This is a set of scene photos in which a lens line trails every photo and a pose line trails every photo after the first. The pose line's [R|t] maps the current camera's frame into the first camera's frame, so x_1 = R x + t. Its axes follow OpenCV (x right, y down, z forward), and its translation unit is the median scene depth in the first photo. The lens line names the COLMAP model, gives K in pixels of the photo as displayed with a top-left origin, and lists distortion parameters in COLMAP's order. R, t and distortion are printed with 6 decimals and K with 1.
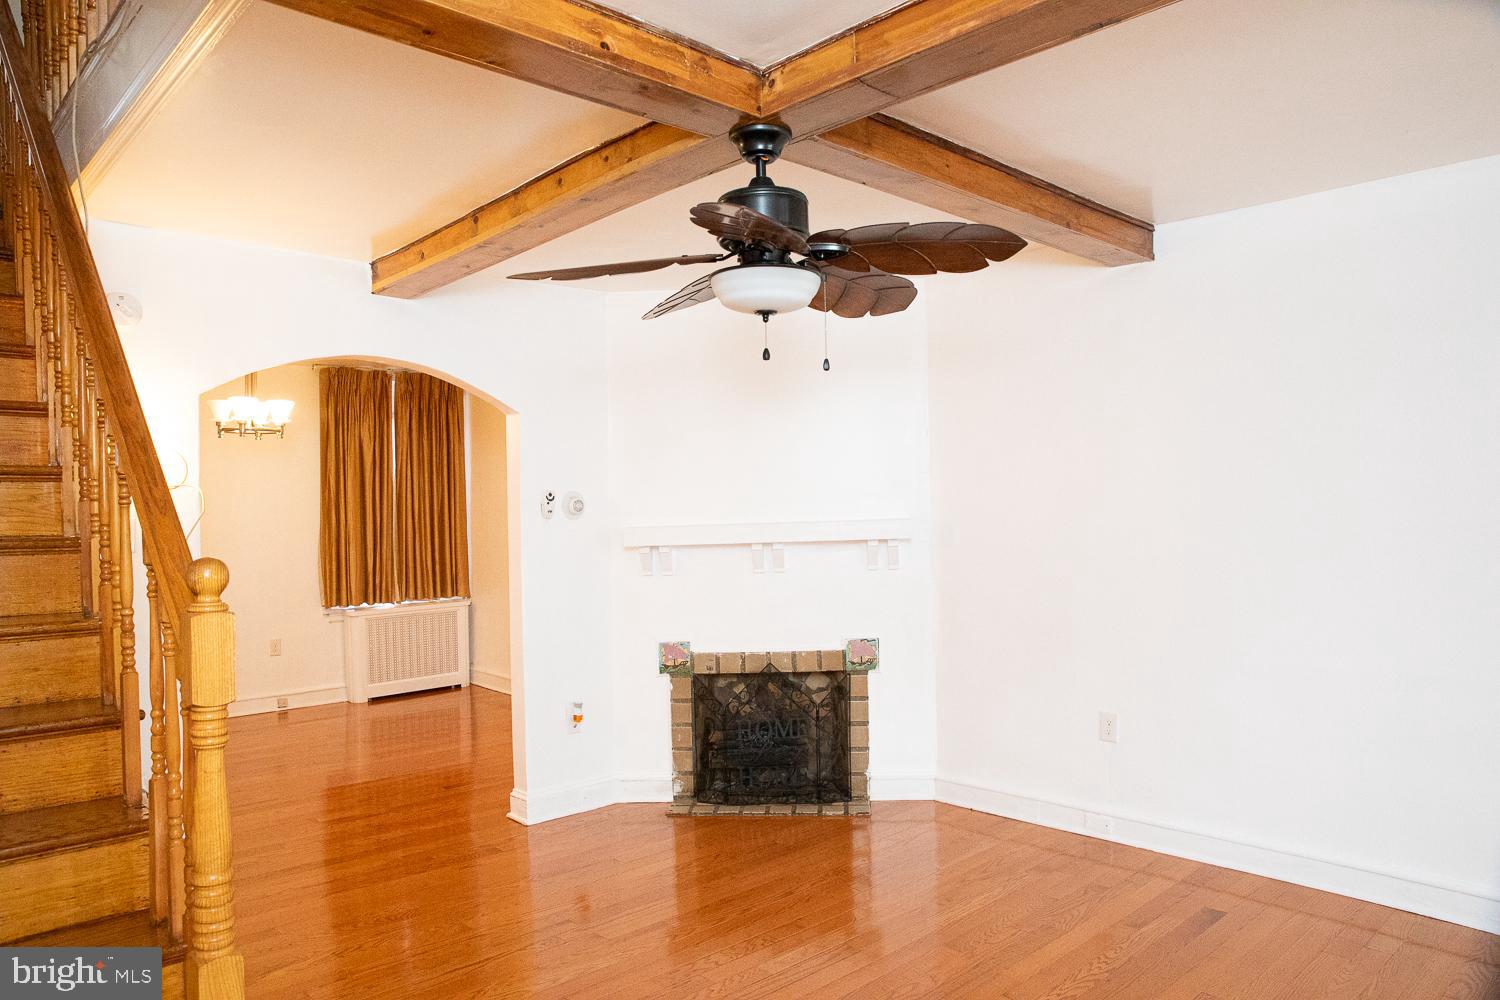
lens RADIAL K [[1021.1, 0, 742.4], [0, 1021.1, 497.3], [0, 0, 1]] dist [-0.093529, 0.057329]
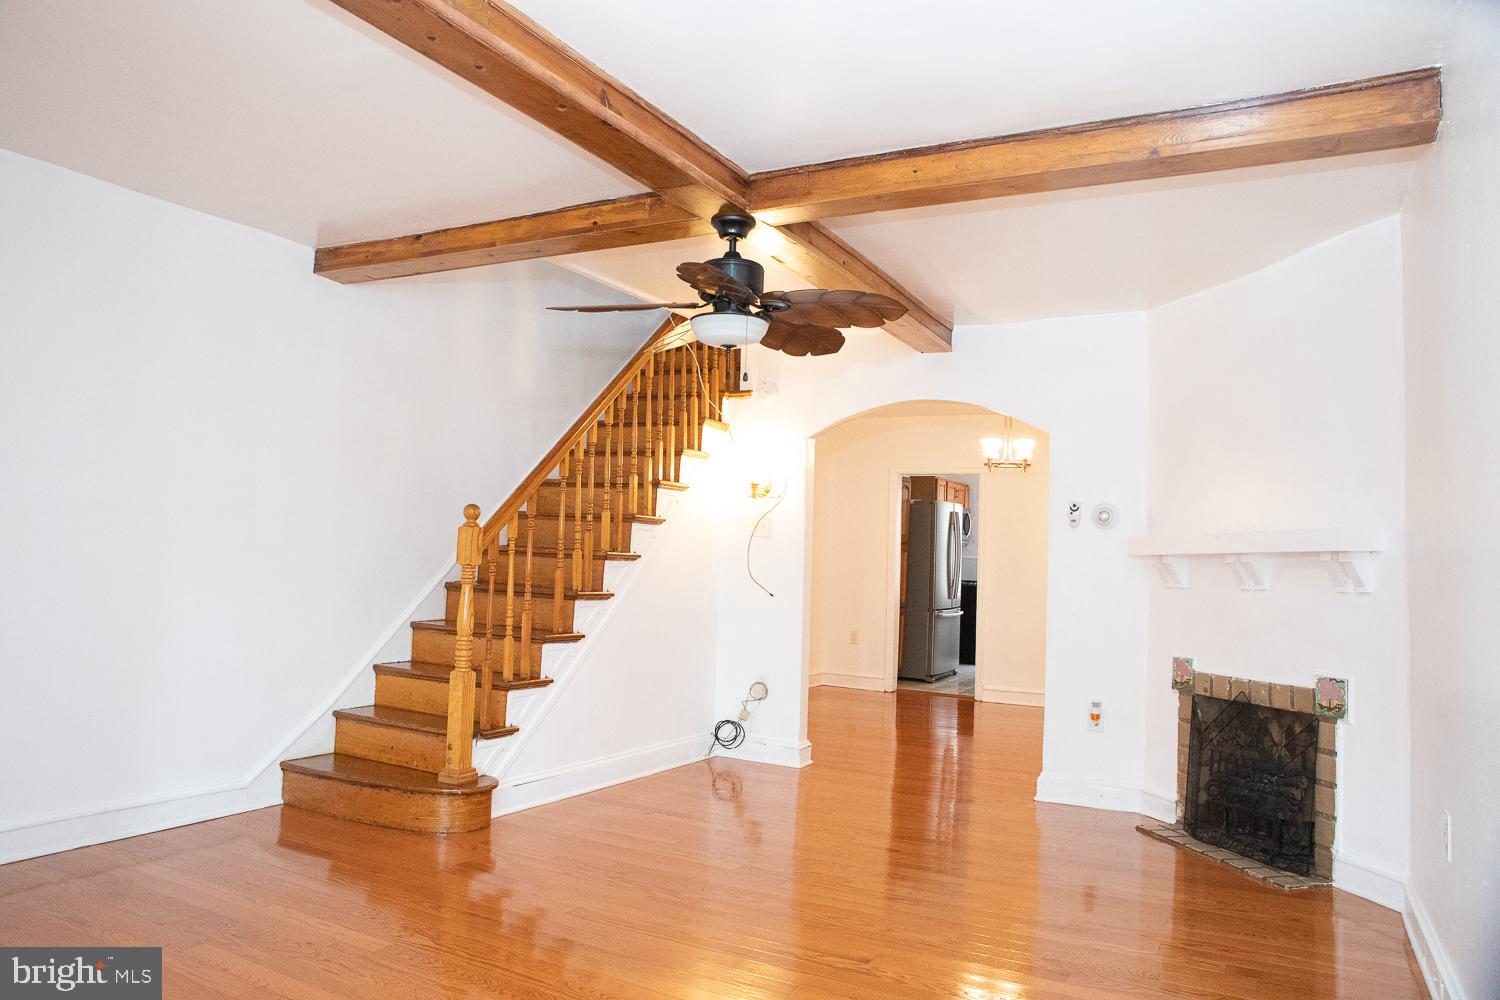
lens RADIAL K [[1021.1, 0, 740.8], [0, 1021.1, 494.9], [0, 0, 1]] dist [-0.093529, 0.057329]
pose [[0.321445, -0.031018, -0.946420, 0.463907], [-0.032814, 0.998498, -0.043869, 0.029009], [0.946360, 0.045157, 0.319944, 0.196297]]
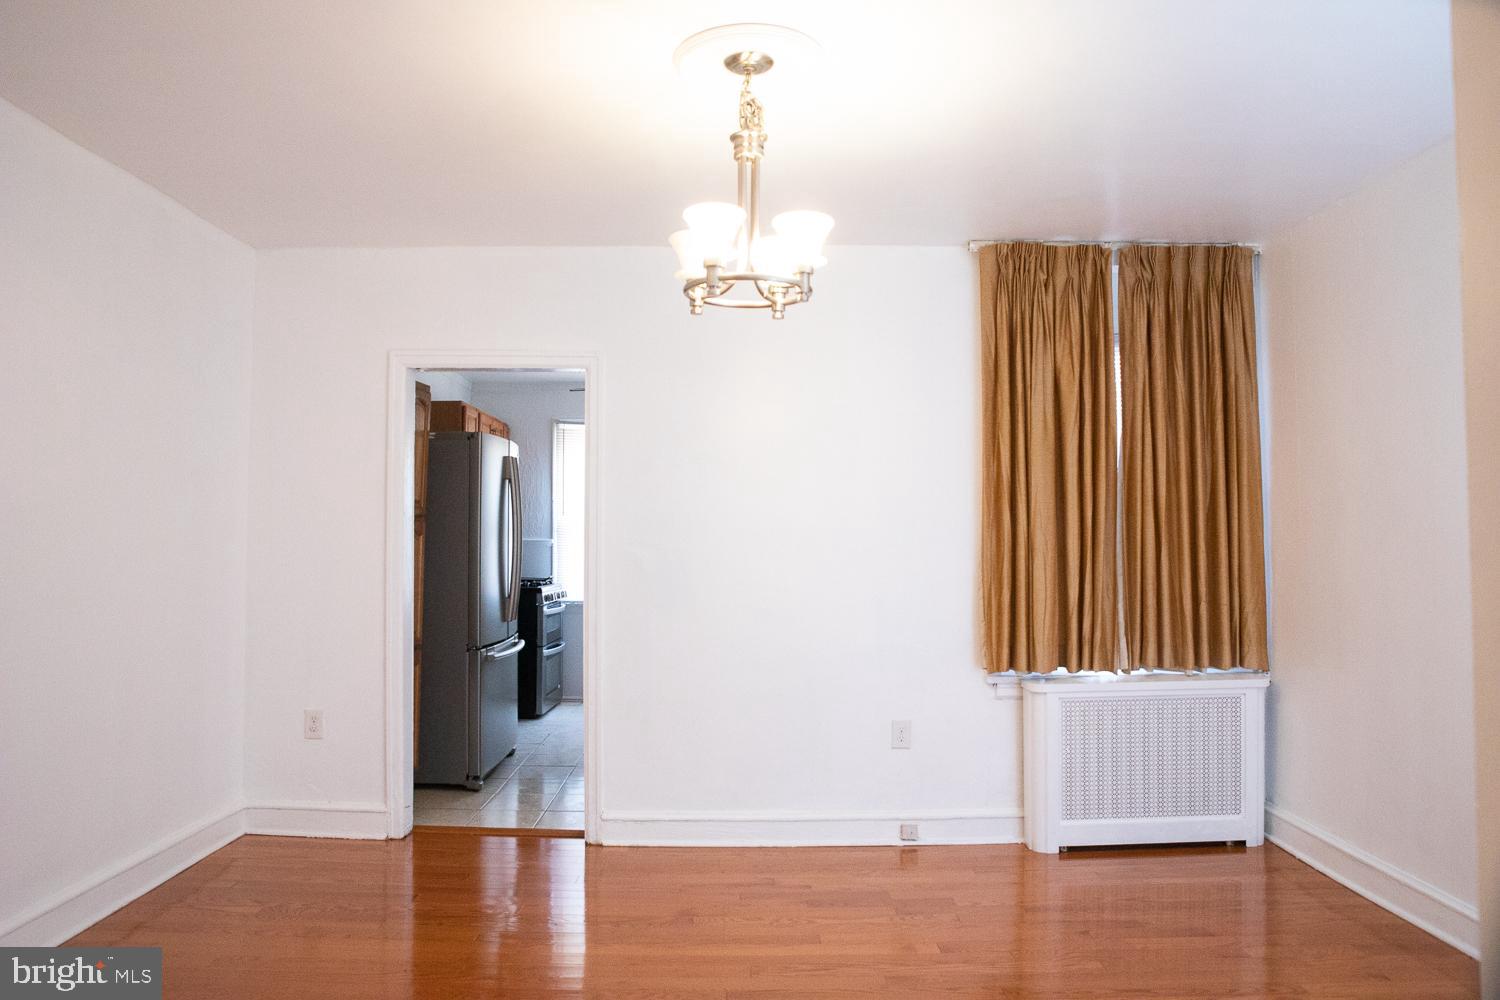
lens RADIAL K [[1021.1, 0, 717.0], [0, 1021.1, 509.3], [0, 0, 1]] dist [-0.093529, 0.057329]
pose [[0.722092, -0.004320, -0.691784, -0.134139], [-0.007502, 0.999873, -0.014074, 0.028716], [0.691756, 0.015352, 0.721968, 0.487767]]
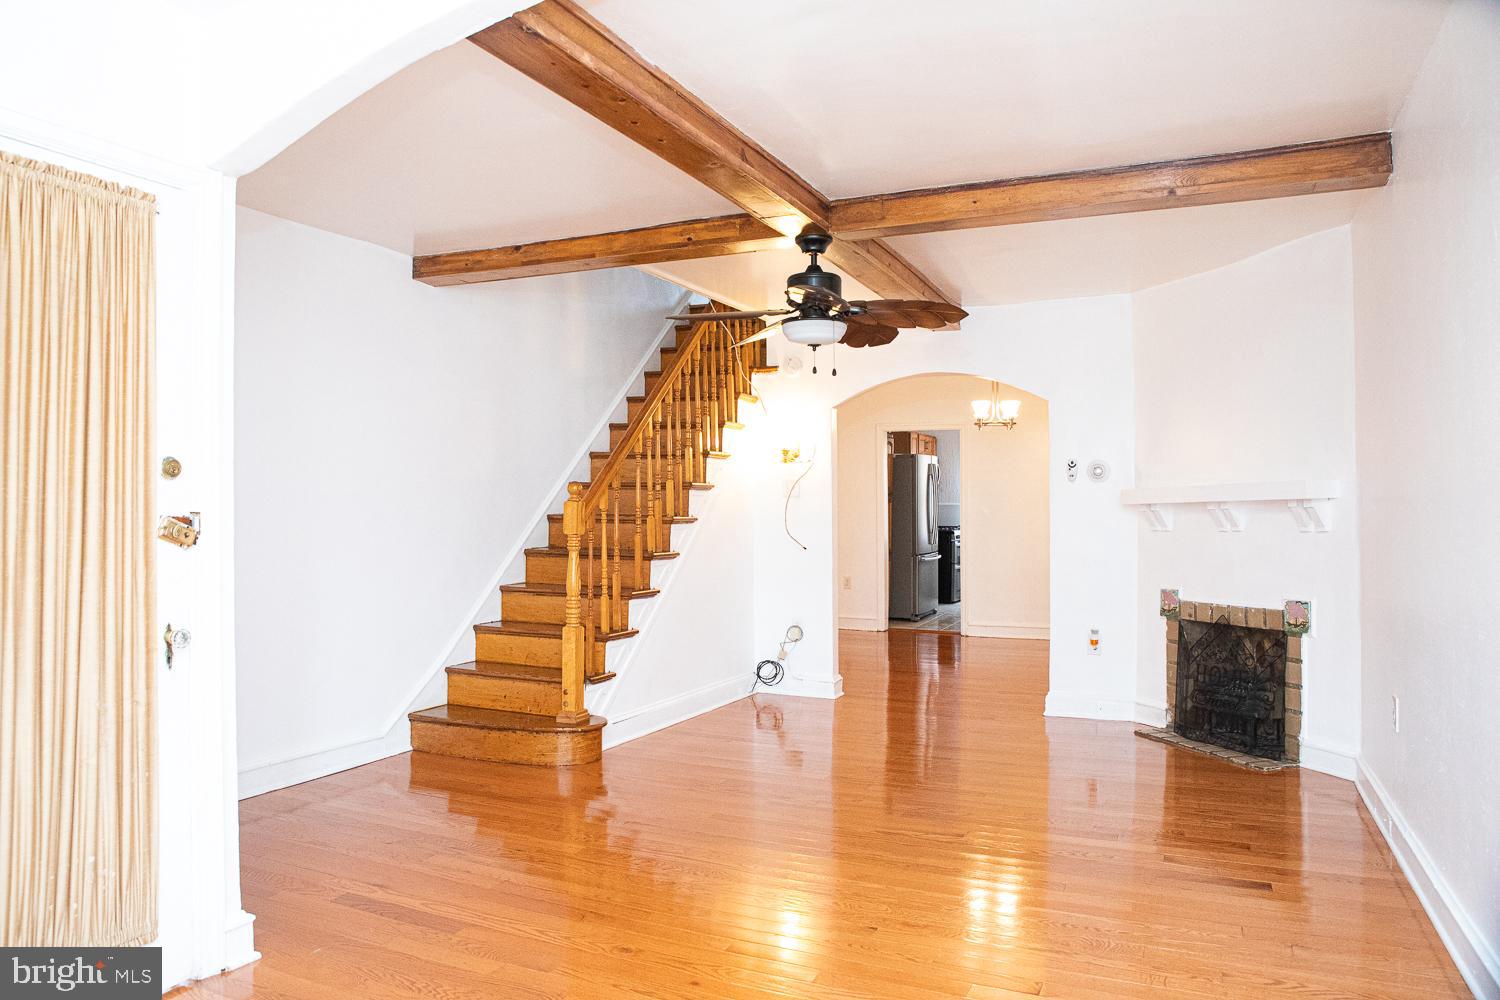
lens RADIAL K [[1021.1, 0, 745.5], [0, 1021.1, 492.1], [0, 0, 1]] dist [-0.093529, 0.057329]
pose [[0.385372, 0.001547, -0.922760, 0.524567], [0.001684, 0.999996, 0.002380, 0.019441], [0.922760, -0.002471, 0.385368, 0.084068]]
